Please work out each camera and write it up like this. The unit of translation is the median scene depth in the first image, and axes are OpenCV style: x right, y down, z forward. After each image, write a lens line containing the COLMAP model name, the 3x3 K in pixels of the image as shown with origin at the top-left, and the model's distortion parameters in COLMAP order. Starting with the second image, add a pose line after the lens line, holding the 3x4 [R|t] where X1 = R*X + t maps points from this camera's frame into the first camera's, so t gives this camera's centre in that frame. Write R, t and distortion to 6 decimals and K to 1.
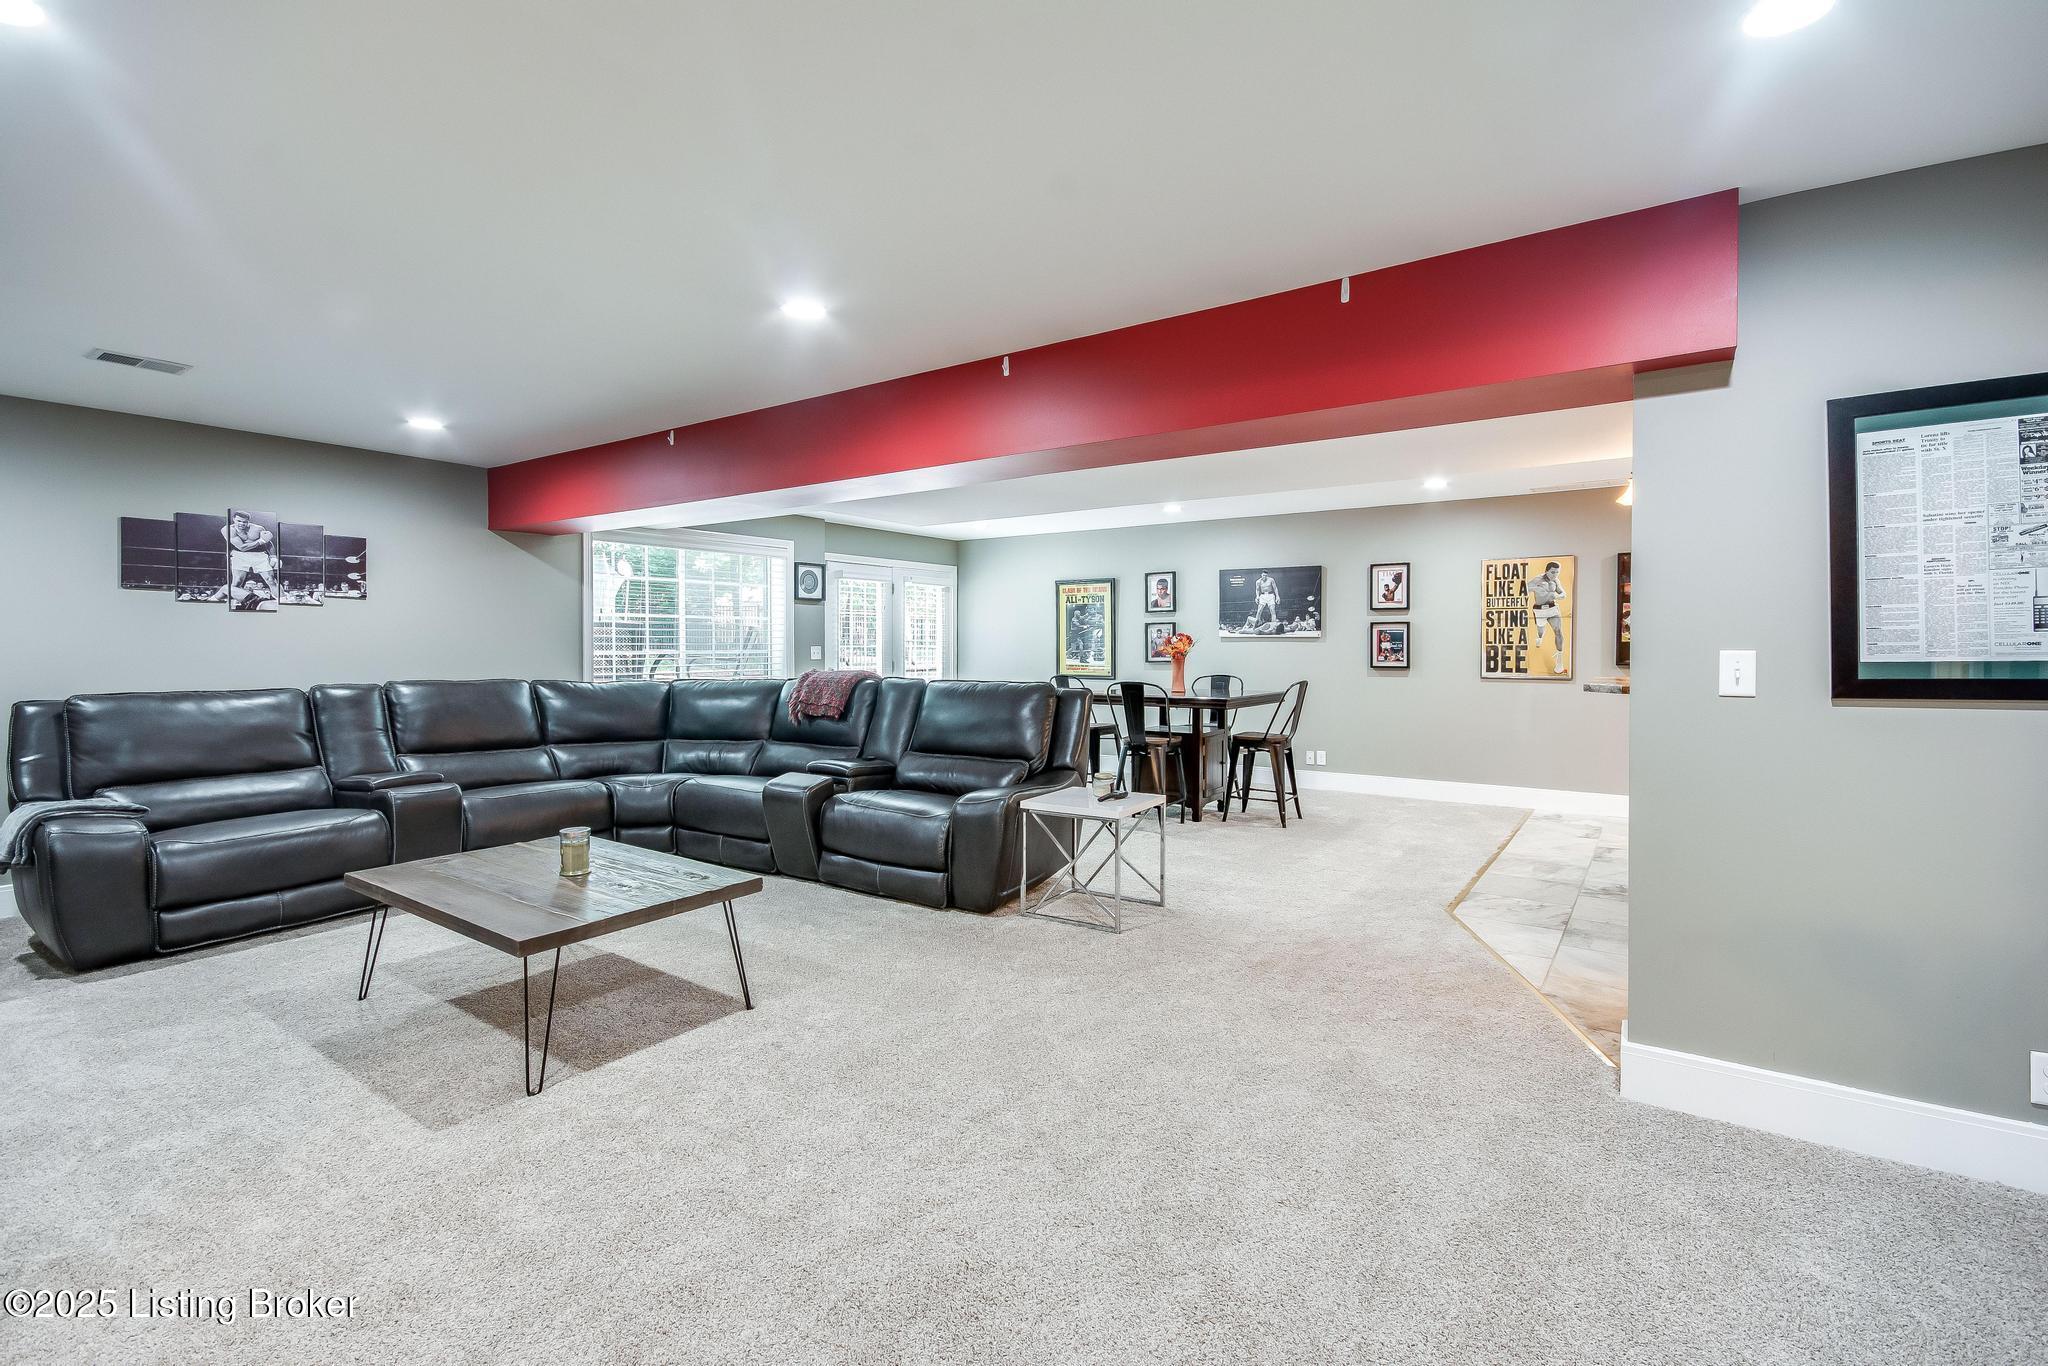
lens RADIAL K [[899.0, 0, 1020.5], [0, 899.0, 682.8], [0, 0, 1]] dist [-0.010083, -0.000657]
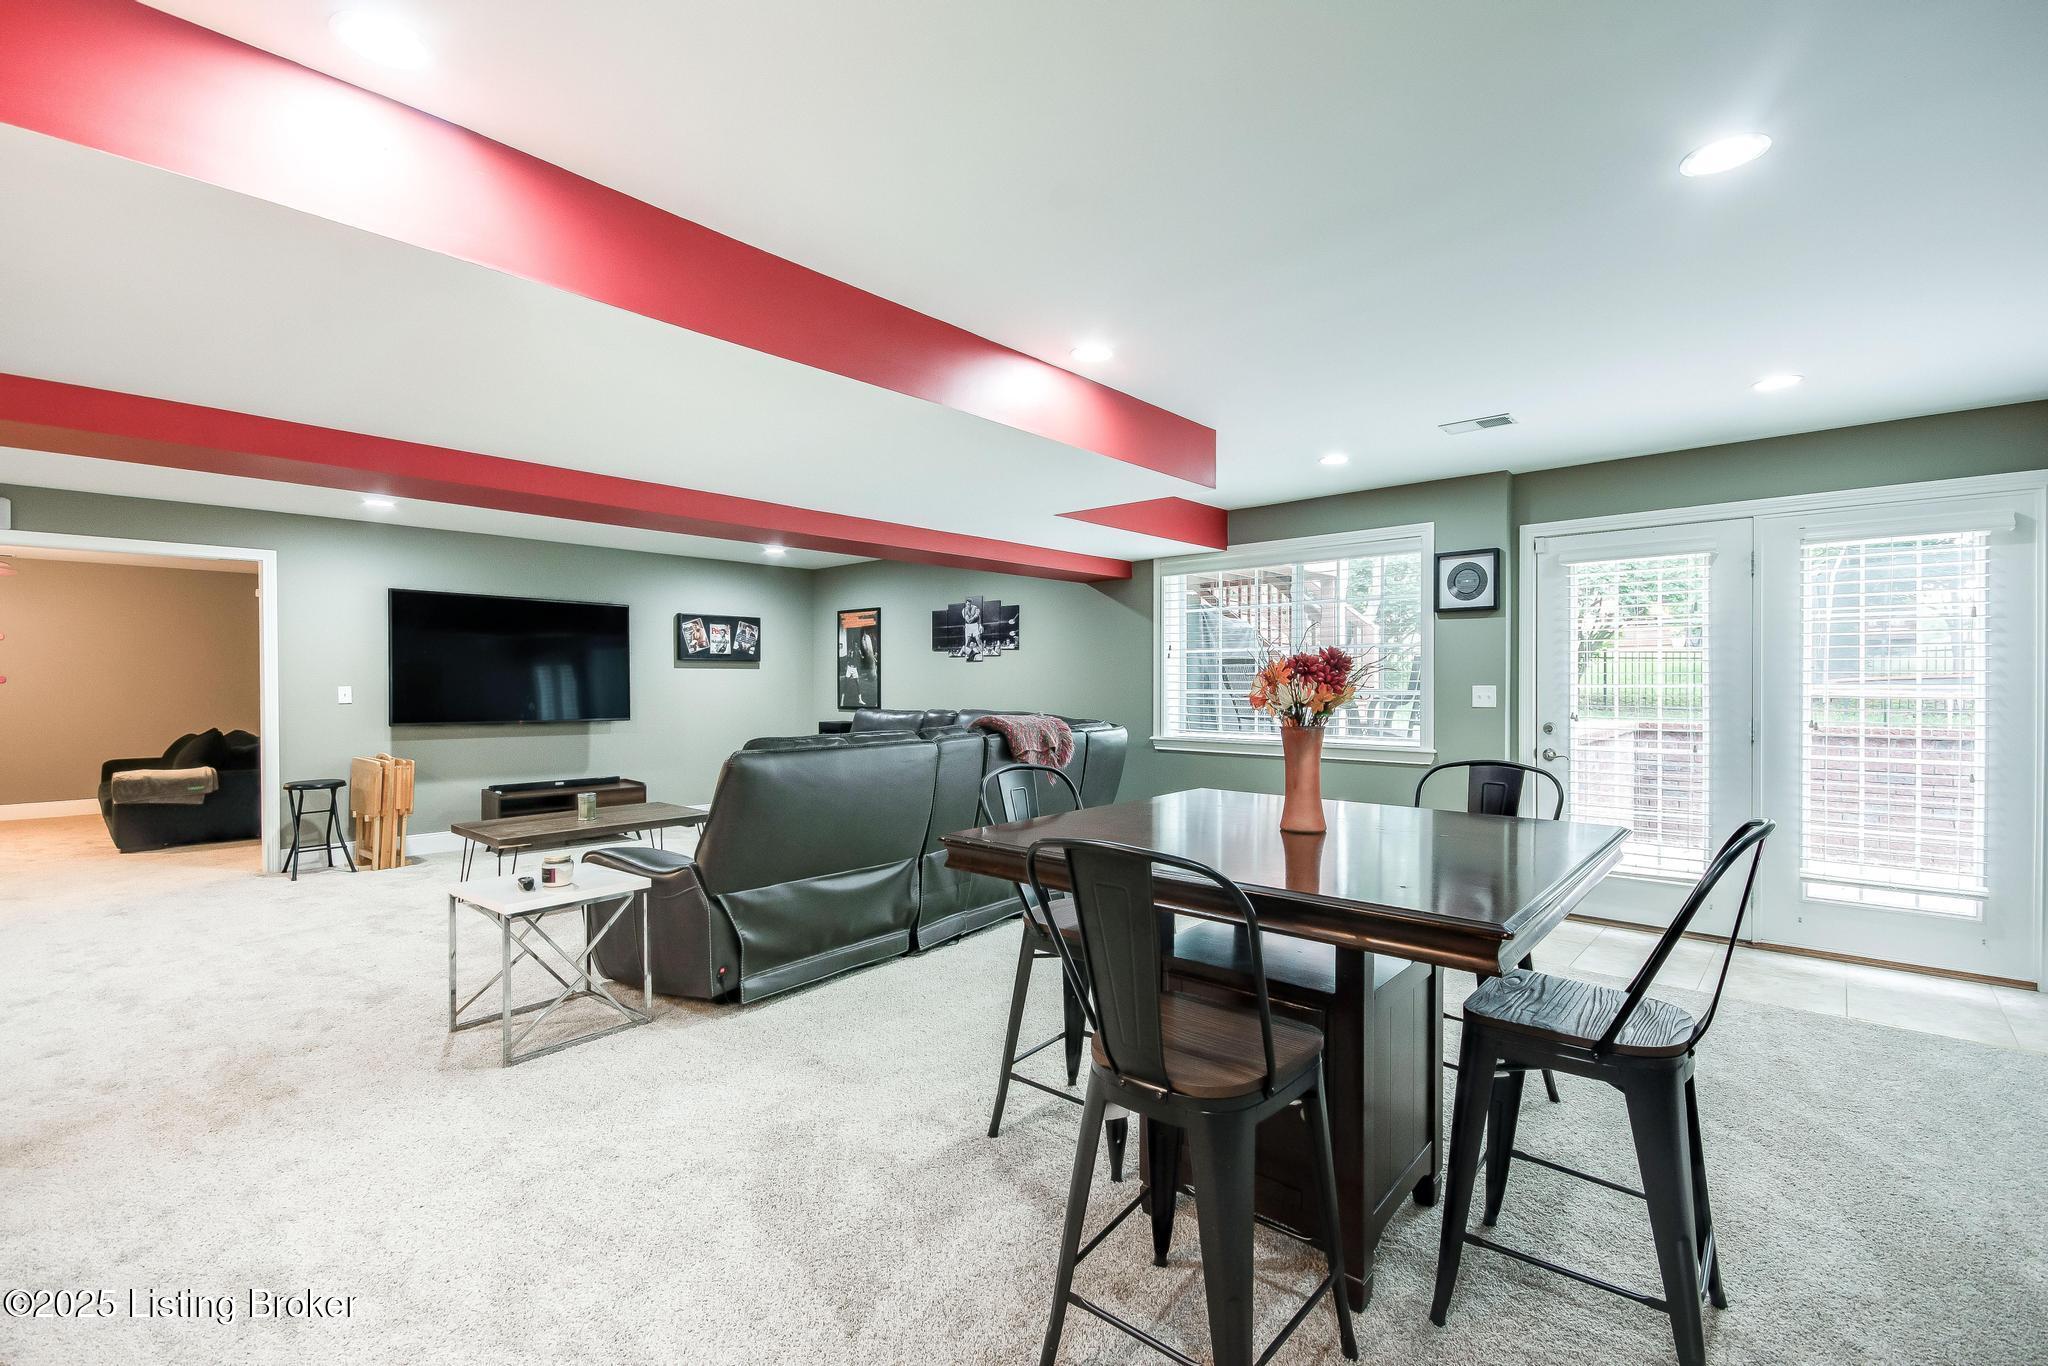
lens RADIAL K [[899.0, 0, 1022.3], [0, 899.0, 679.7], [0, 0, 1]] dist [-0.010083, -0.000657]
pose [[-0.105716, 0.004257, -0.994387, 0.668184], [-0.032460, 0.999443, 0.007729, -0.061605], [0.993866, 0.033095, -0.105519, 1.216711]]
